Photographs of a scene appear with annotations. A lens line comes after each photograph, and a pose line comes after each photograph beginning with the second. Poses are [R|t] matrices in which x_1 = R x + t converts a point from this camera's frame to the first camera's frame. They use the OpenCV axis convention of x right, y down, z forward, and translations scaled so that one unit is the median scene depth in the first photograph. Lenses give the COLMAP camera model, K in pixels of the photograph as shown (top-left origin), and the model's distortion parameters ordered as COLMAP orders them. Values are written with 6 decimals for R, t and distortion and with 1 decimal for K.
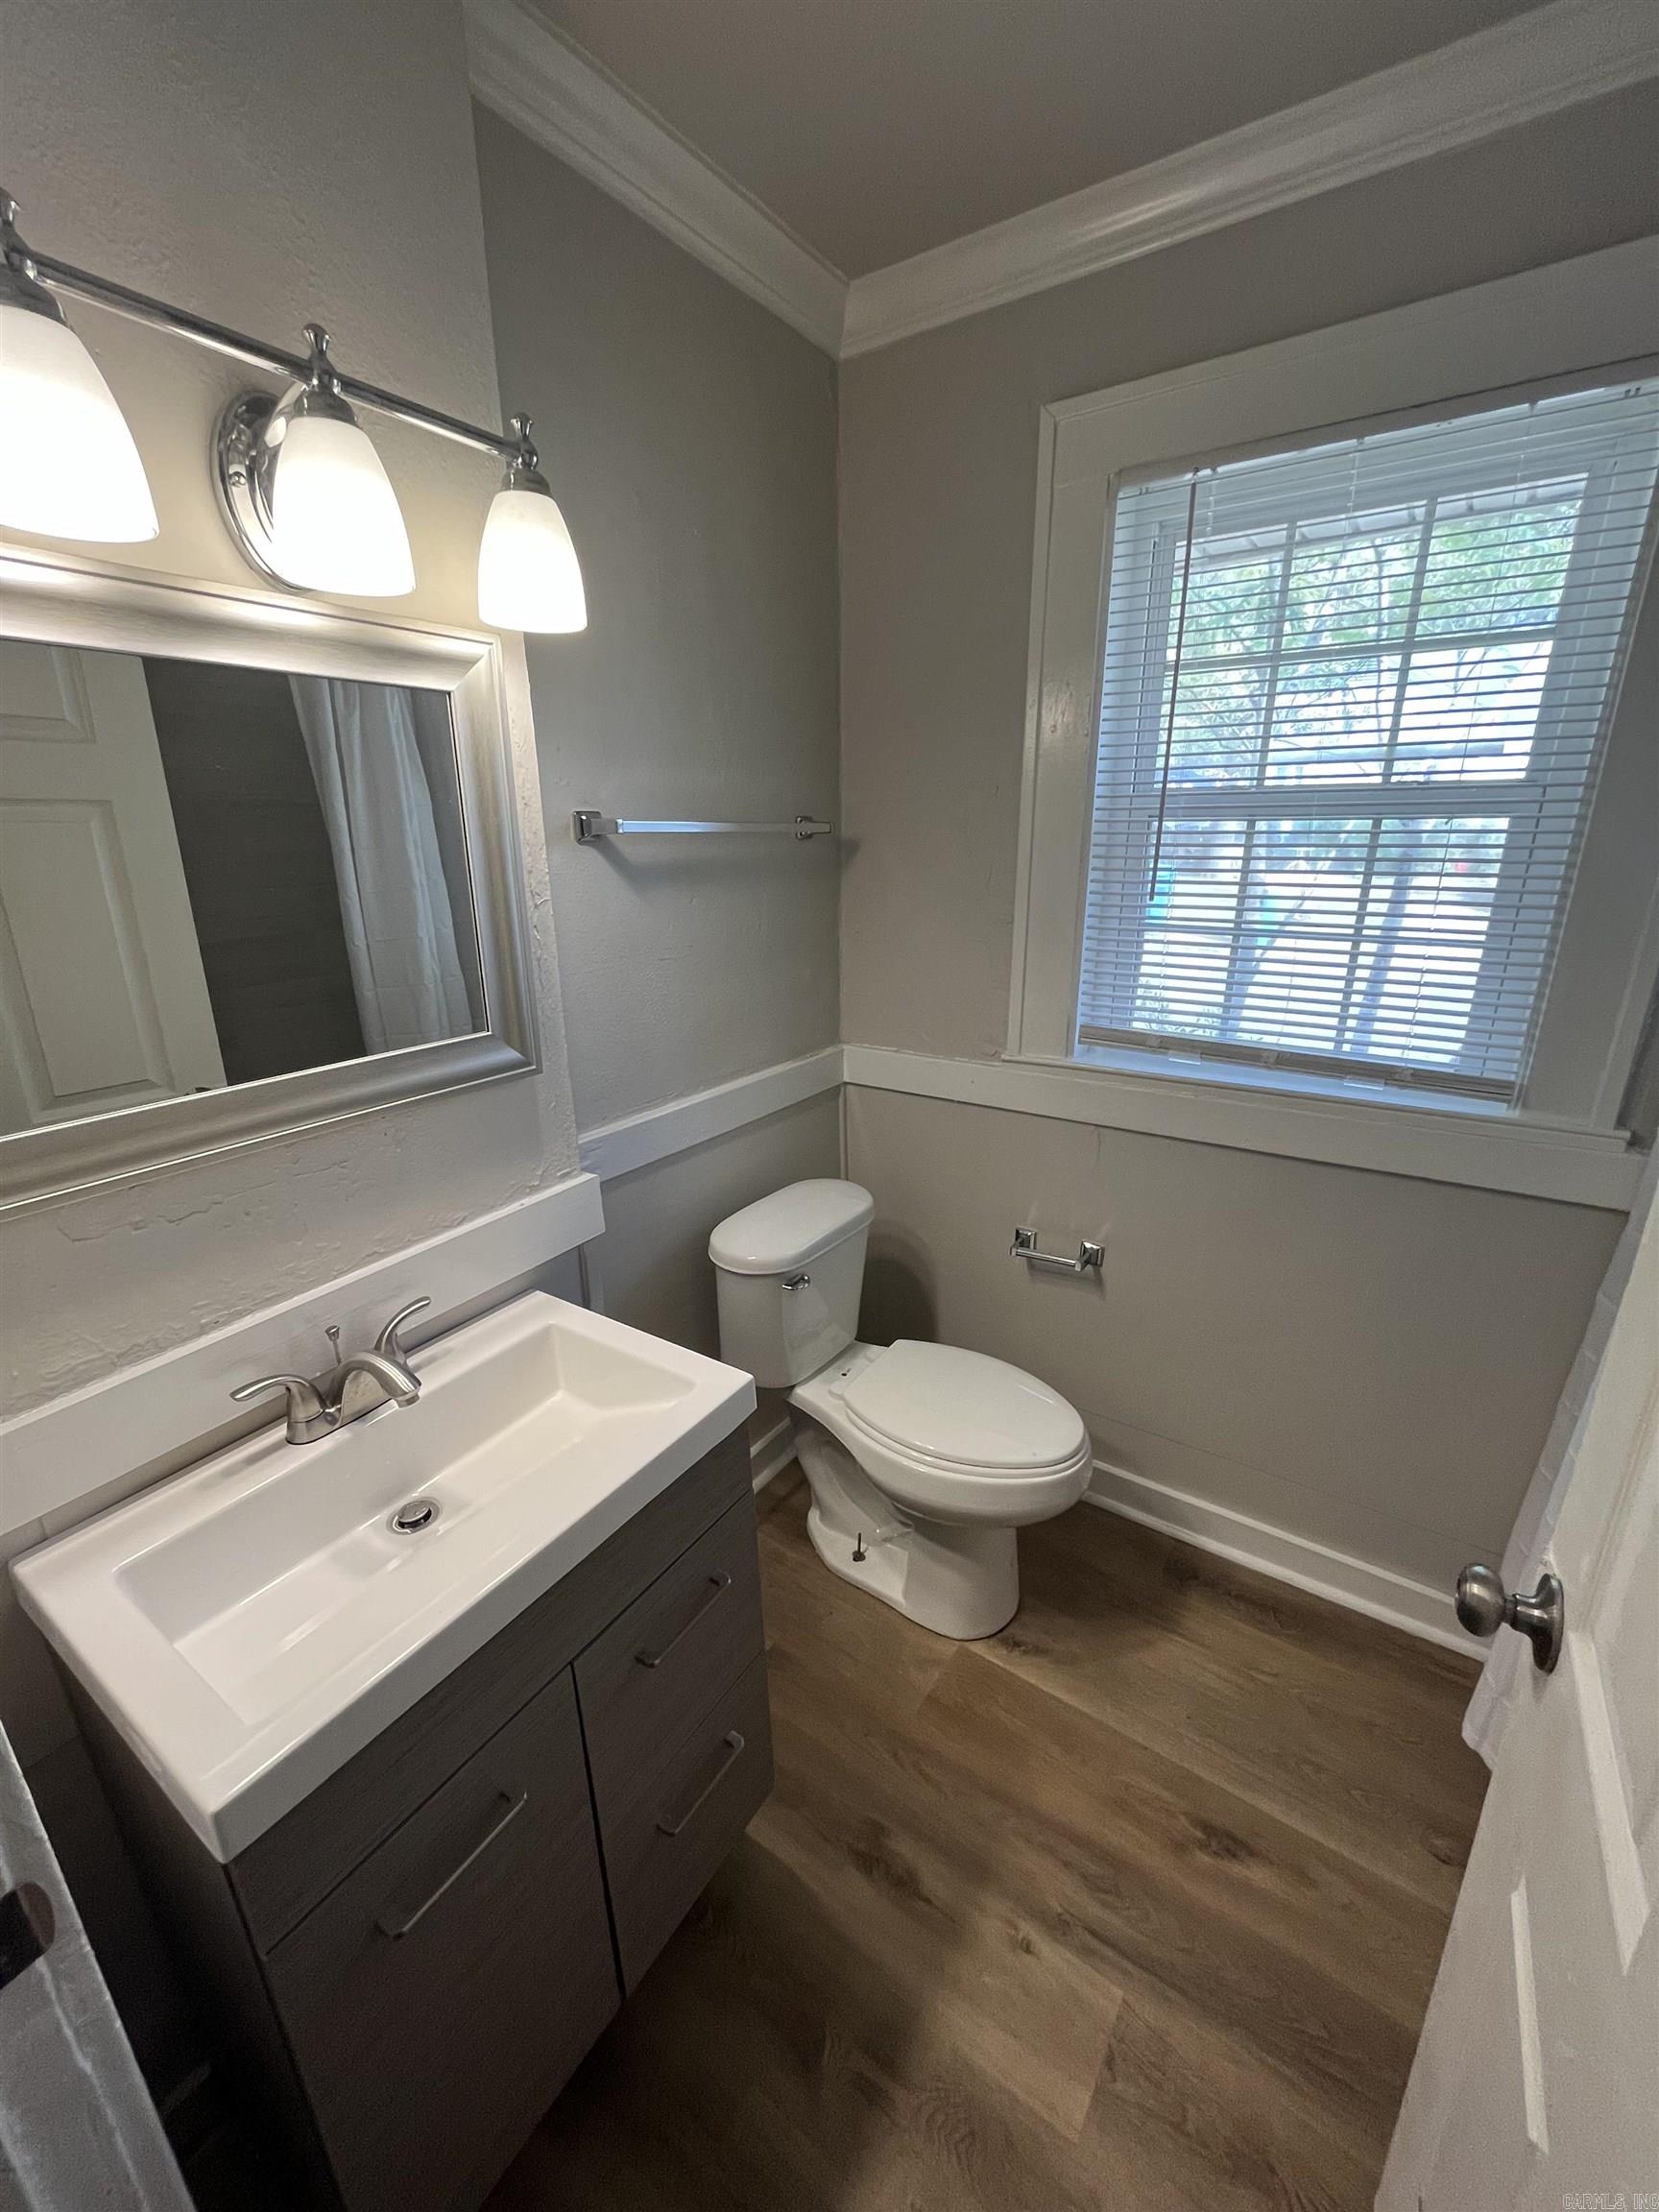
lens RADIAL K [[891.3, 0, 829.5], [0, 891.3, 1106.0], [0, 0, 1]] dist [-0.002267, -0.000237]
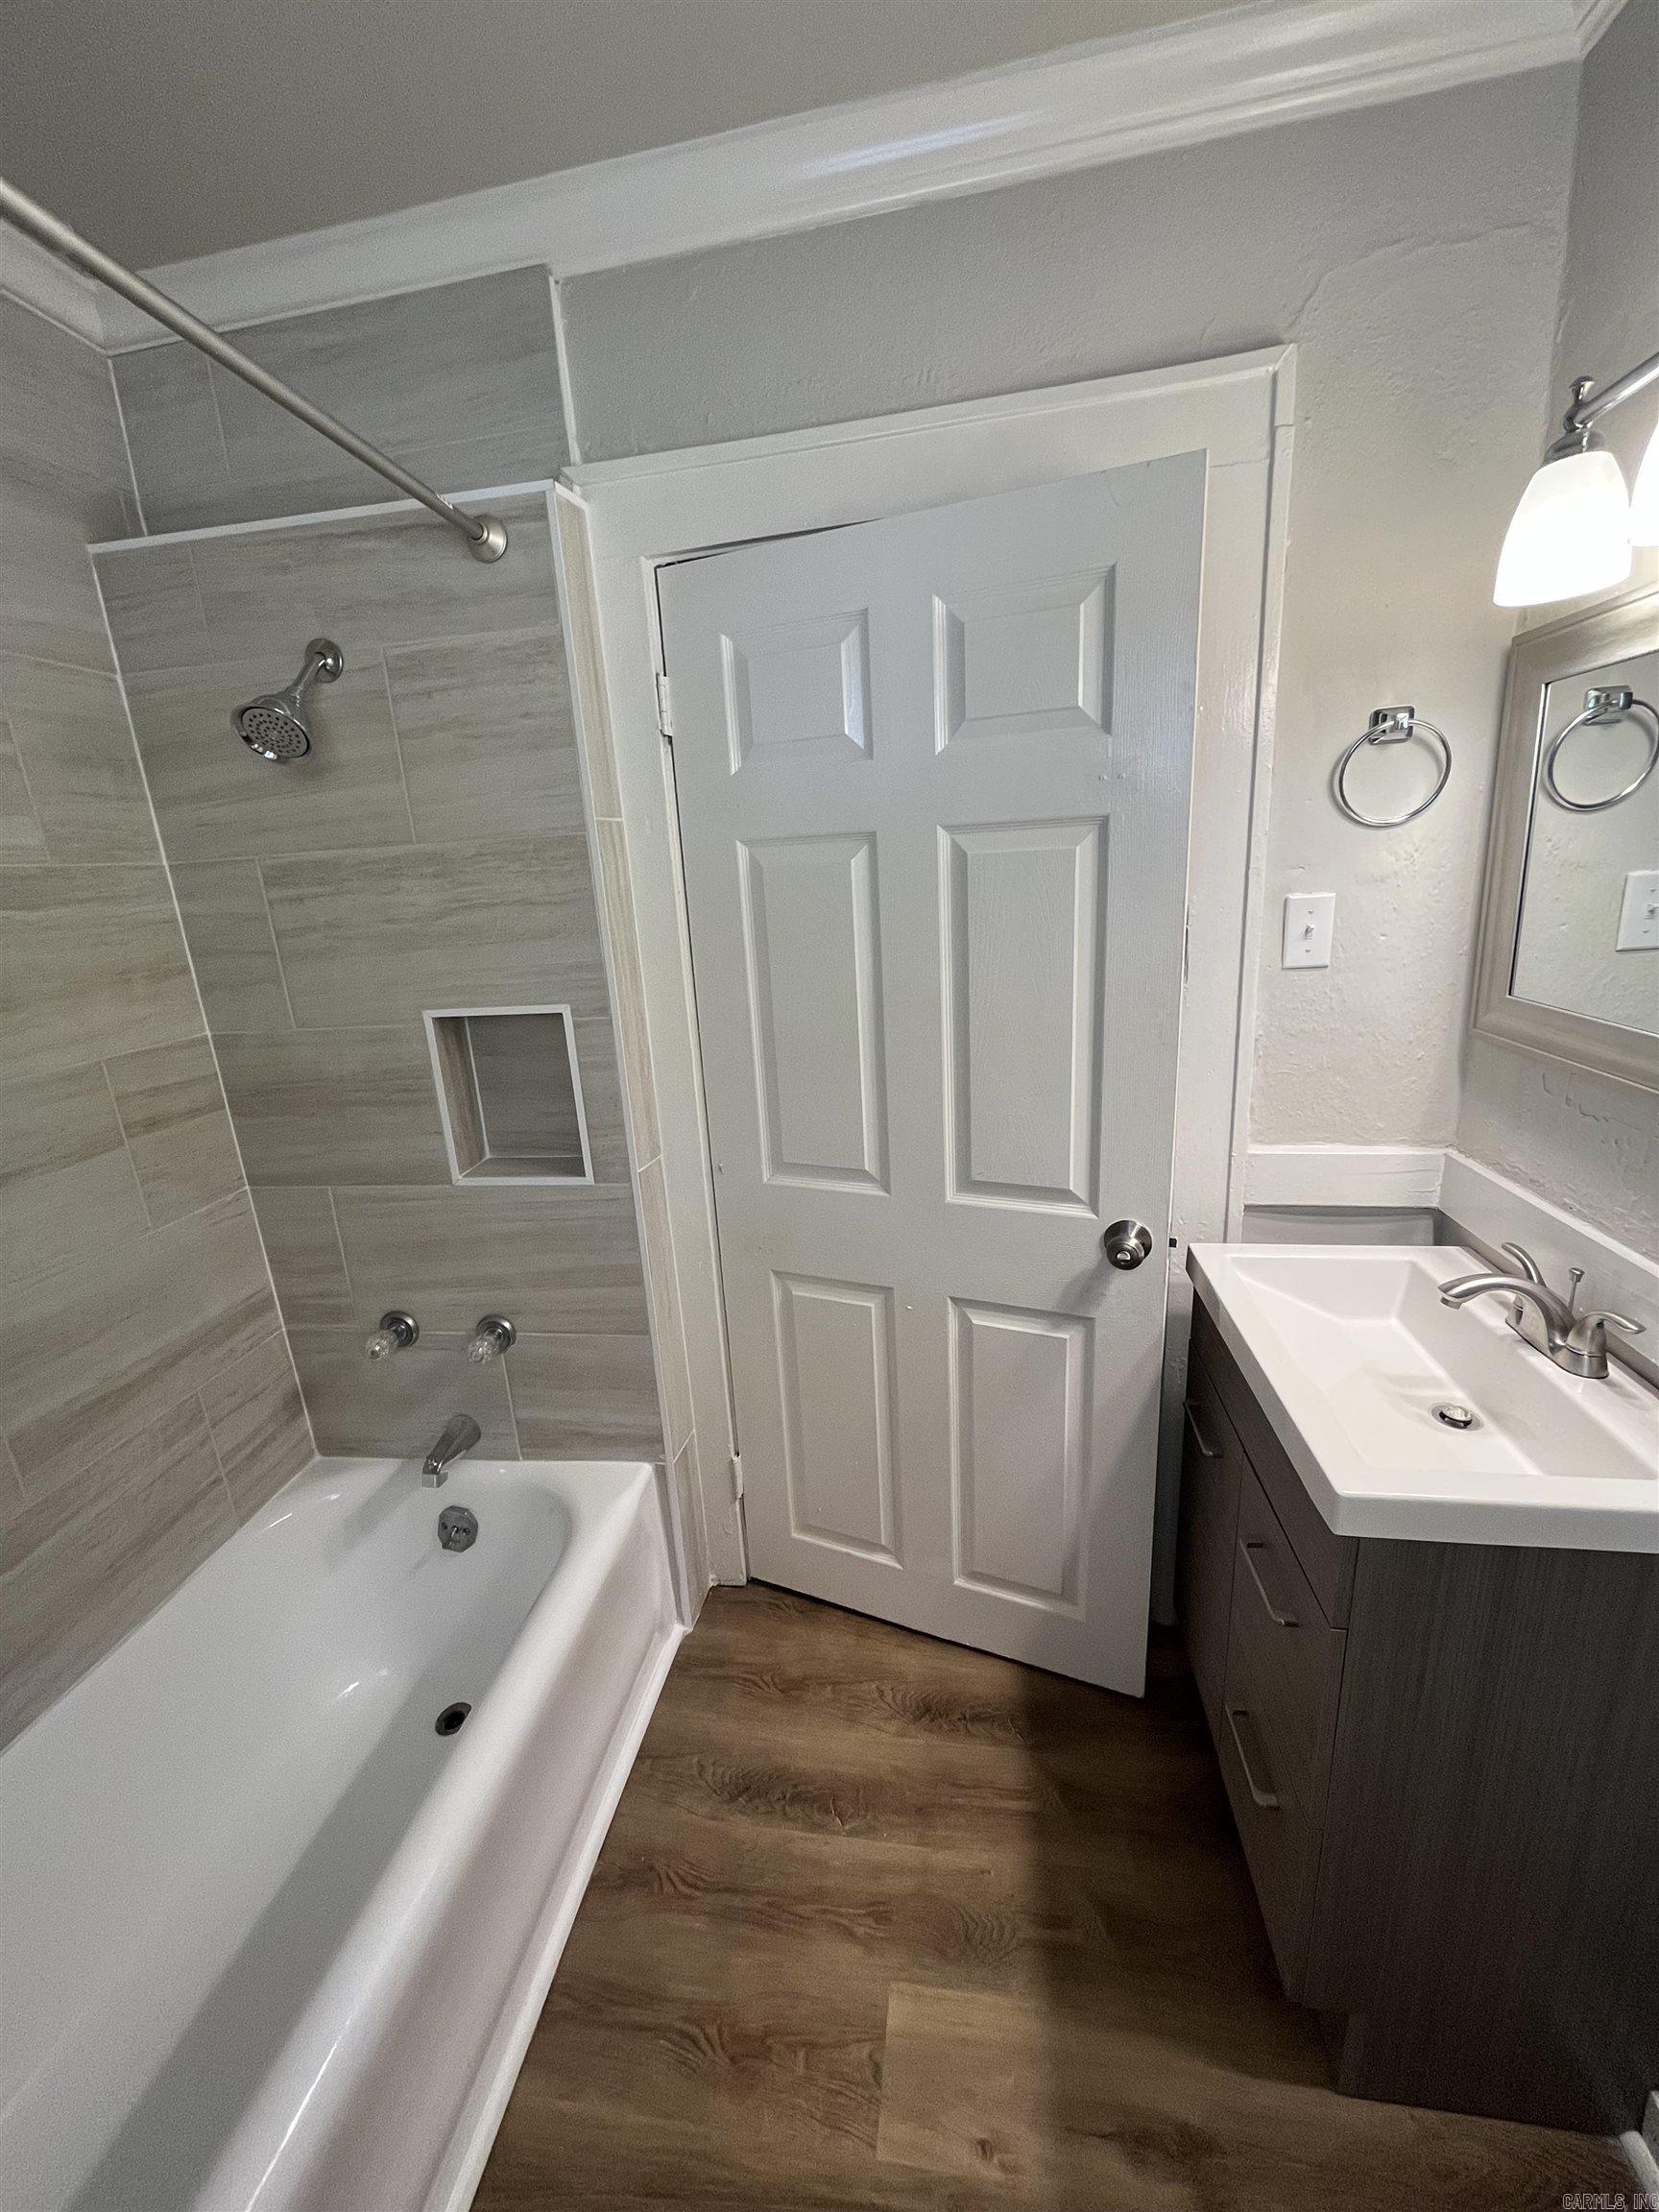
lens RADIAL K [[875.5, 0, 798.7], [0, 875.5, 1113.3], [0, 0, 1]] dist [0.001497, 0.000708]
pose [[-0.911649, 0.173275, -0.372655, 0.558561], [-0.050806, 0.852296, 0.520586, -0.352422], [0.407817, 0.493525, -0.768192, 1.148589]]
